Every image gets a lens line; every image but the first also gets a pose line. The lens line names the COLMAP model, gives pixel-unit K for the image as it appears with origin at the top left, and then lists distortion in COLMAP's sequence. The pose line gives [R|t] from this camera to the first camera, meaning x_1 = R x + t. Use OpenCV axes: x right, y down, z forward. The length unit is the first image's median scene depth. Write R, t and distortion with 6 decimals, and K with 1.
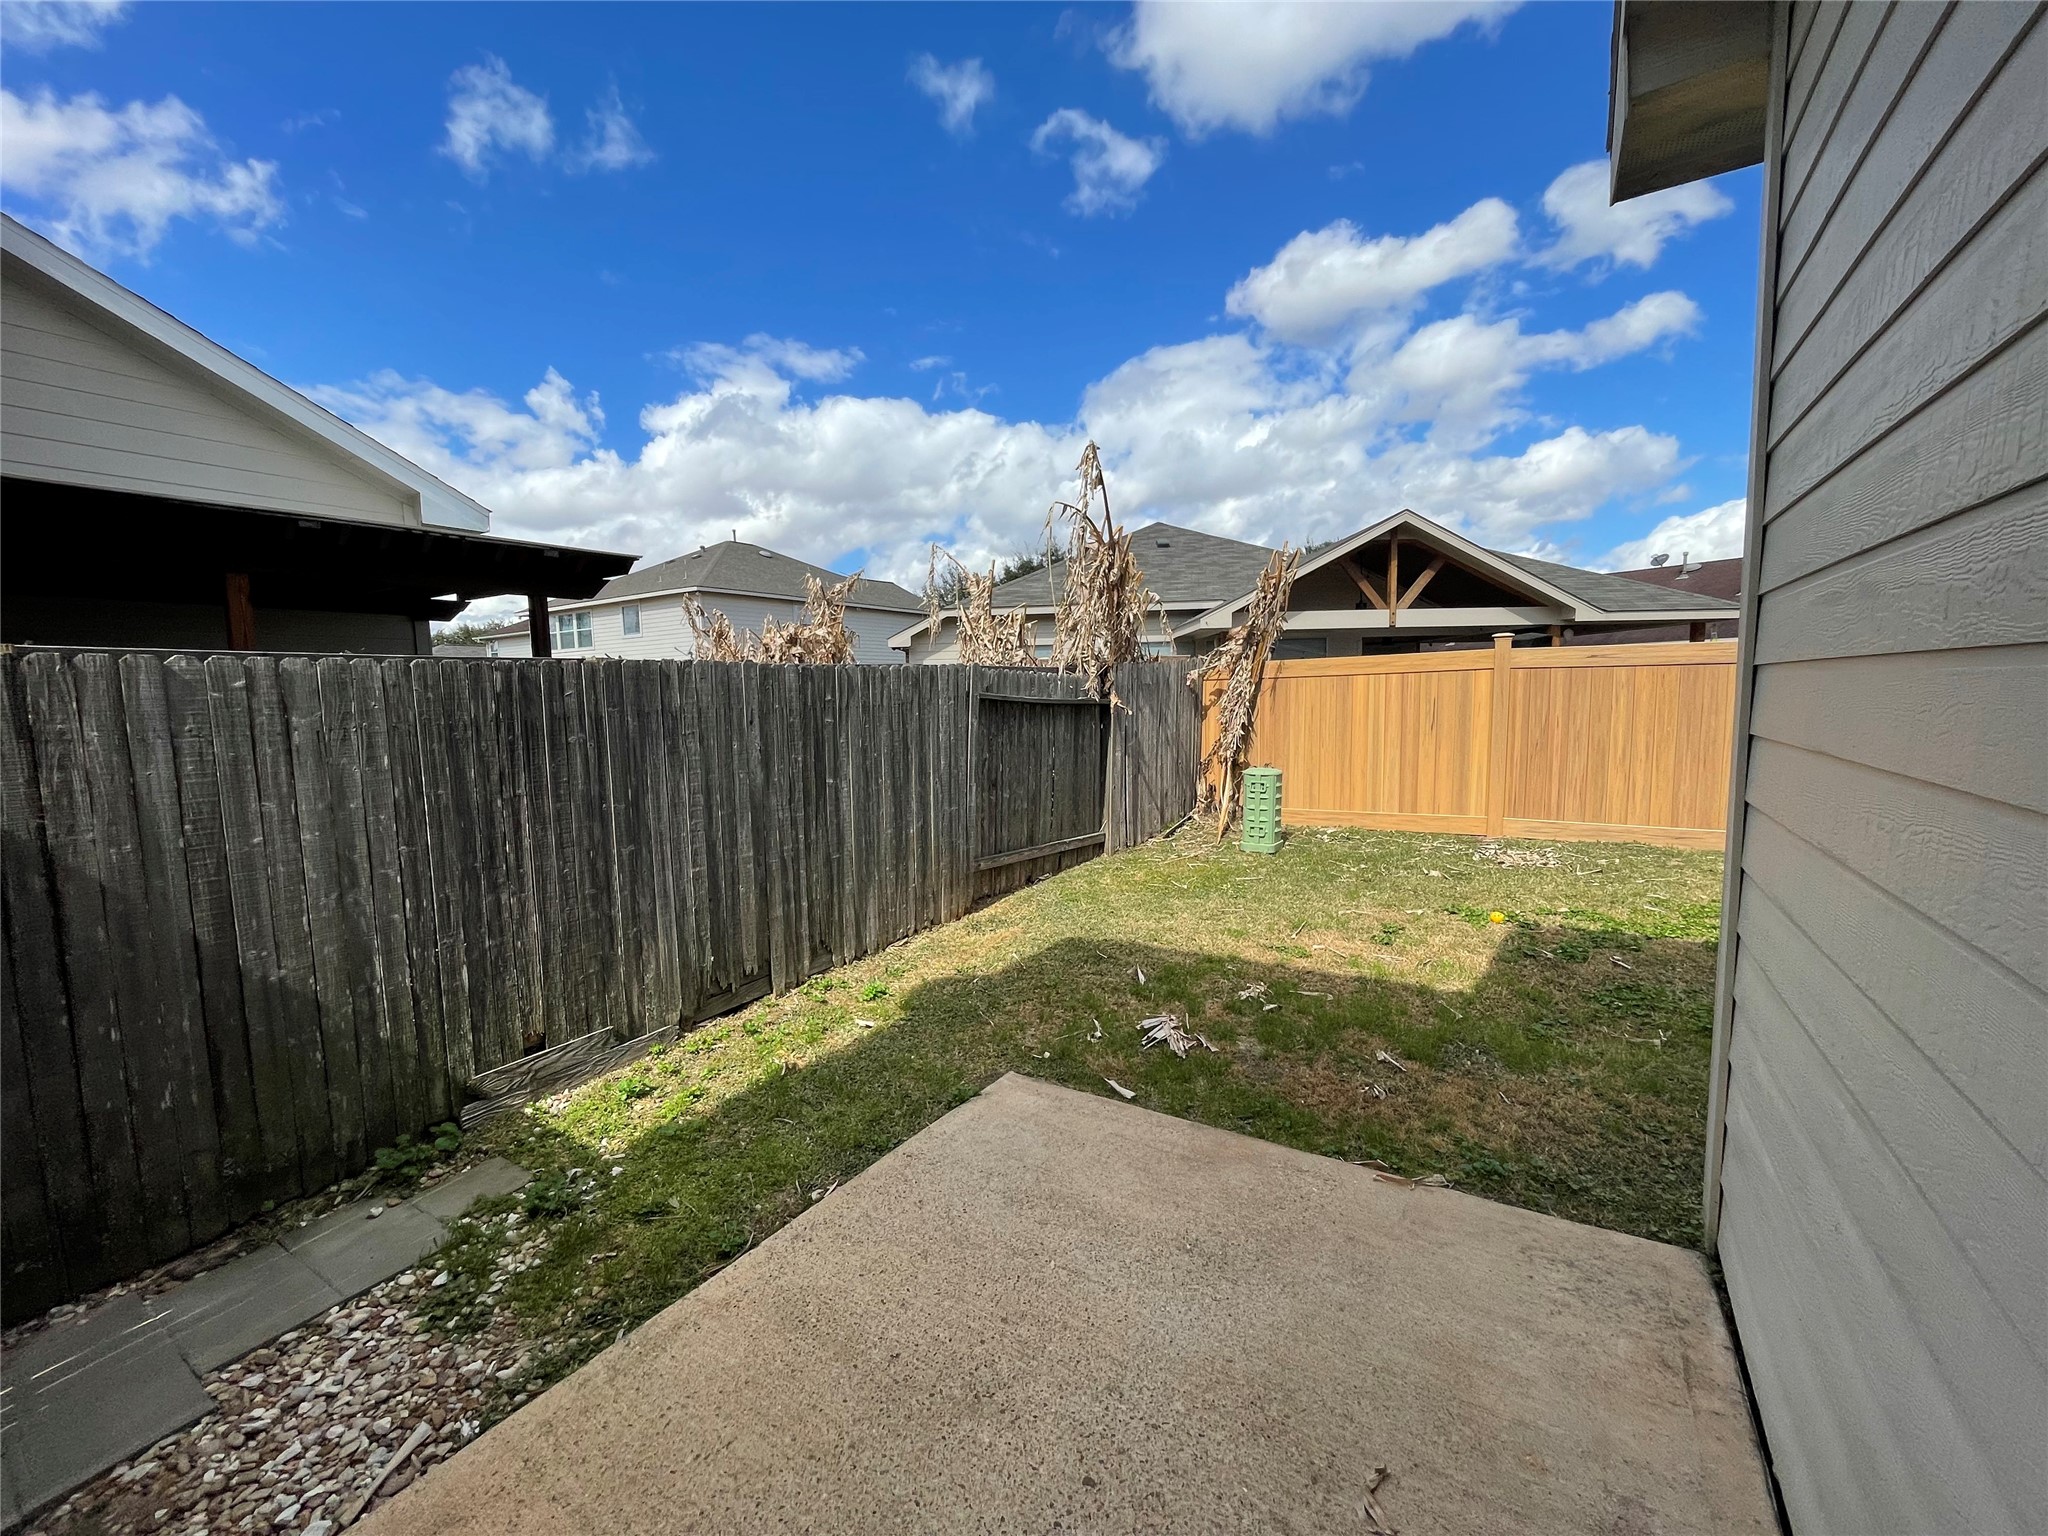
lens RADIAL K [[827.6, 0, 1025.2], [0, 827.6, 771.7], [0, 0, 1]] dist [-0.001705, 0.000527]
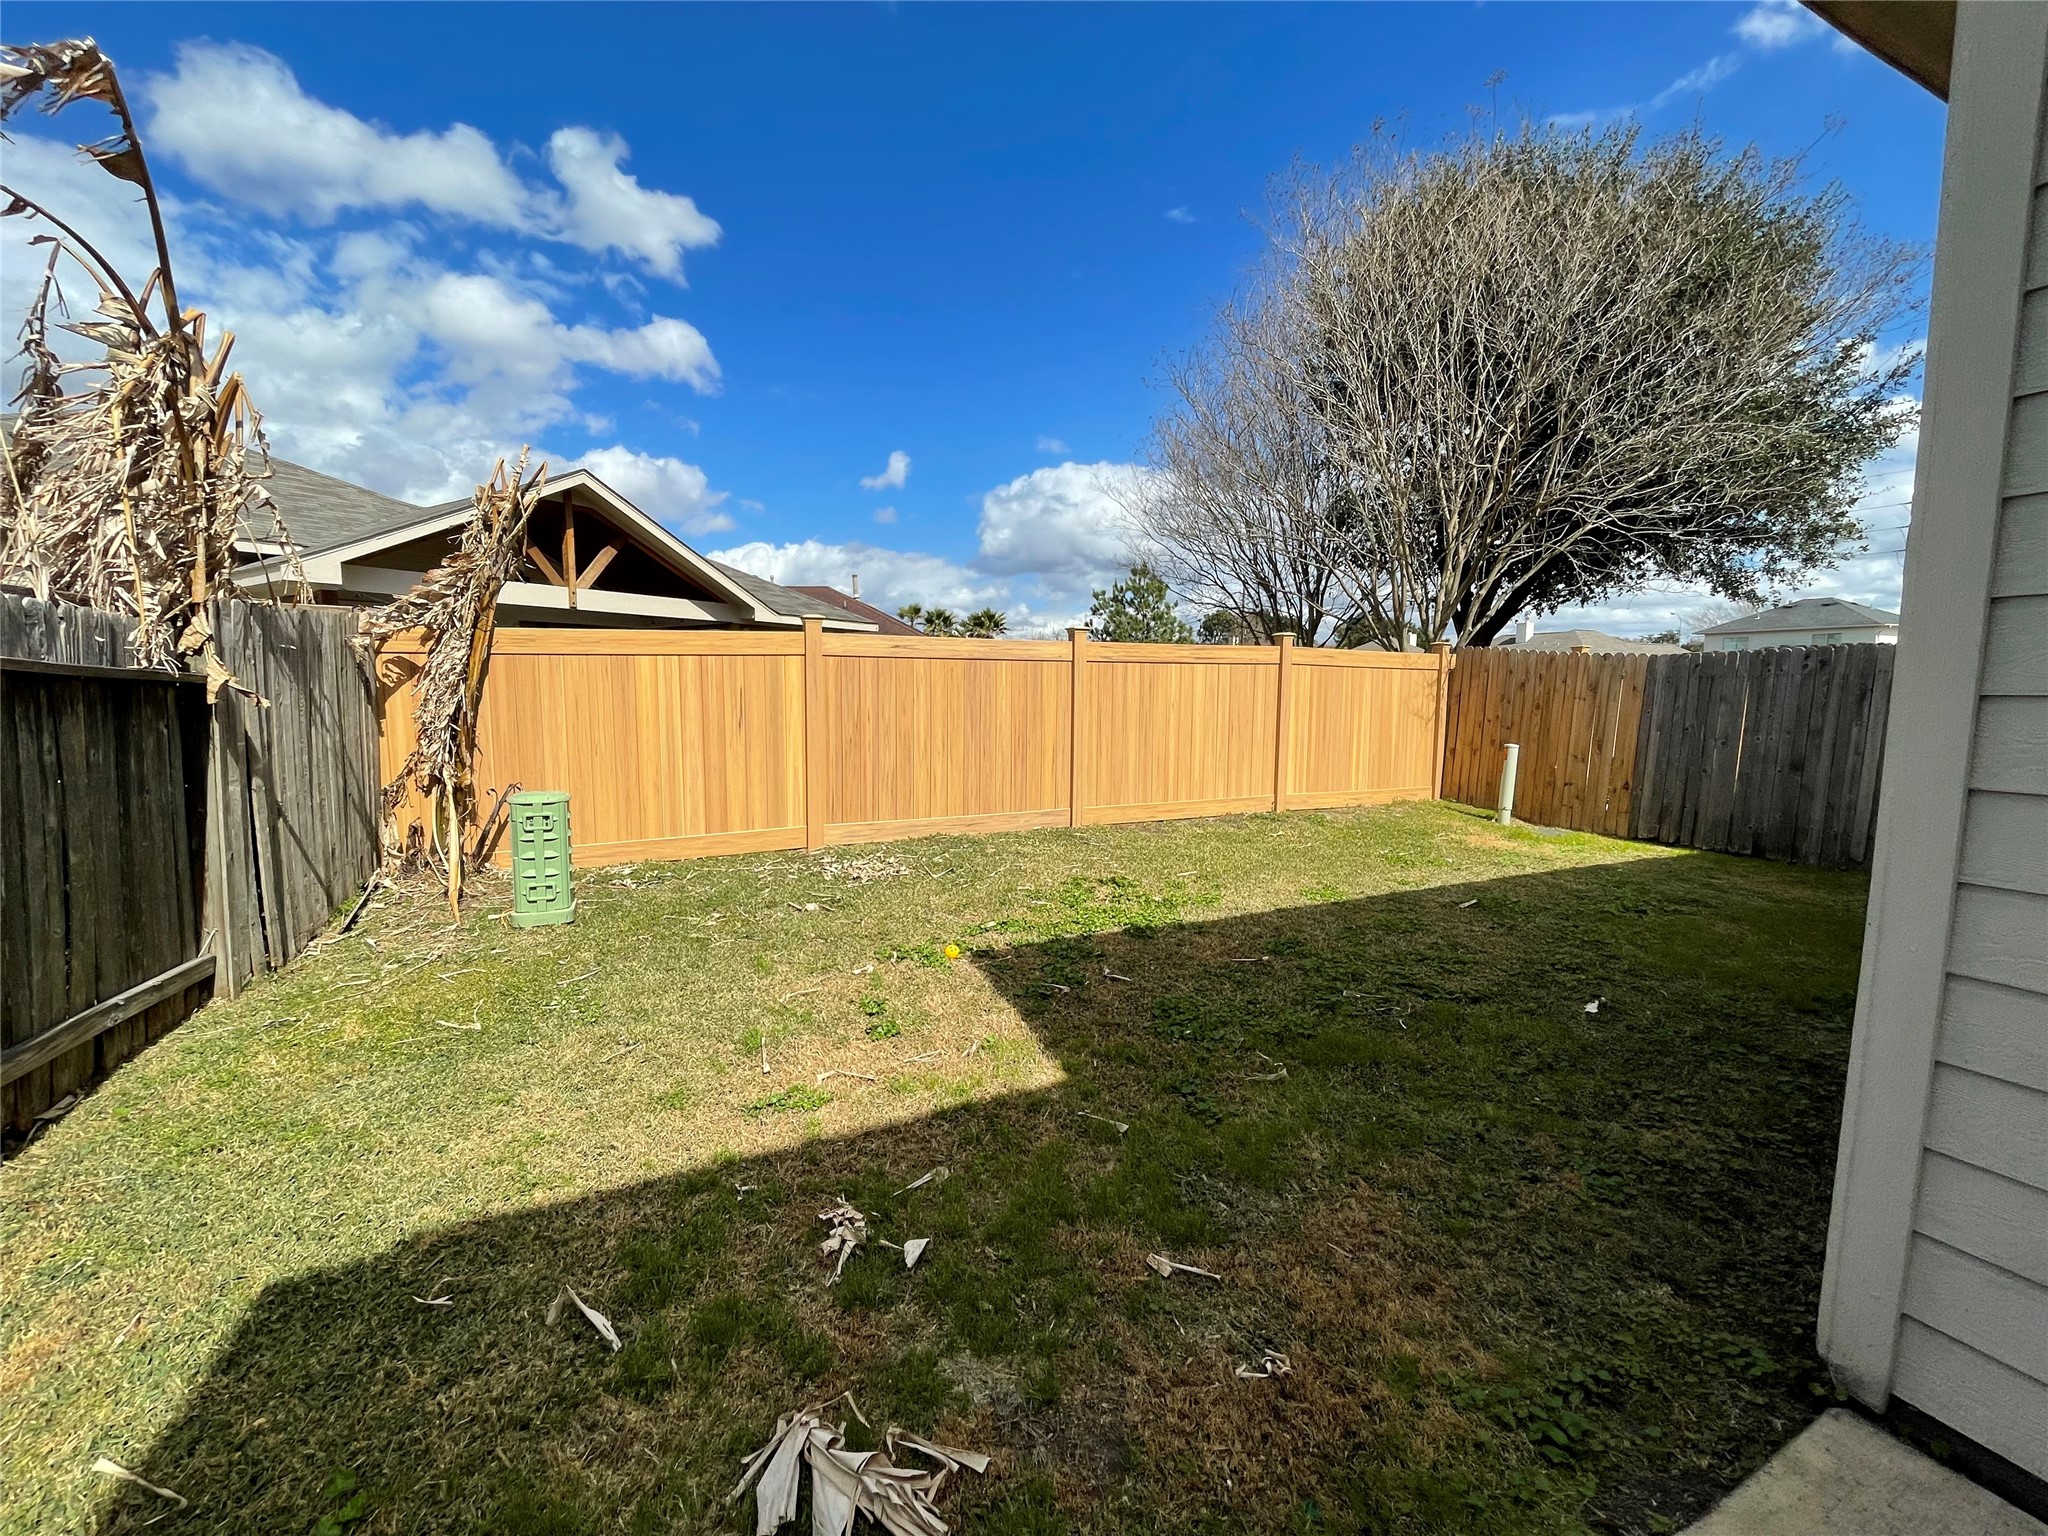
lens RADIAL K [[827.6, 0, 1020.9], [0, 827.6, 770.2], [0, 0, 1]] dist [-0.001705, 0.000527]
pose [[0.539233, -0.061205, 0.839930, -0.048853], [0.065311, 0.997391, 0.030749, -0.017260], [-0.839620, 0.038276, 0.541823, 0.370048]]
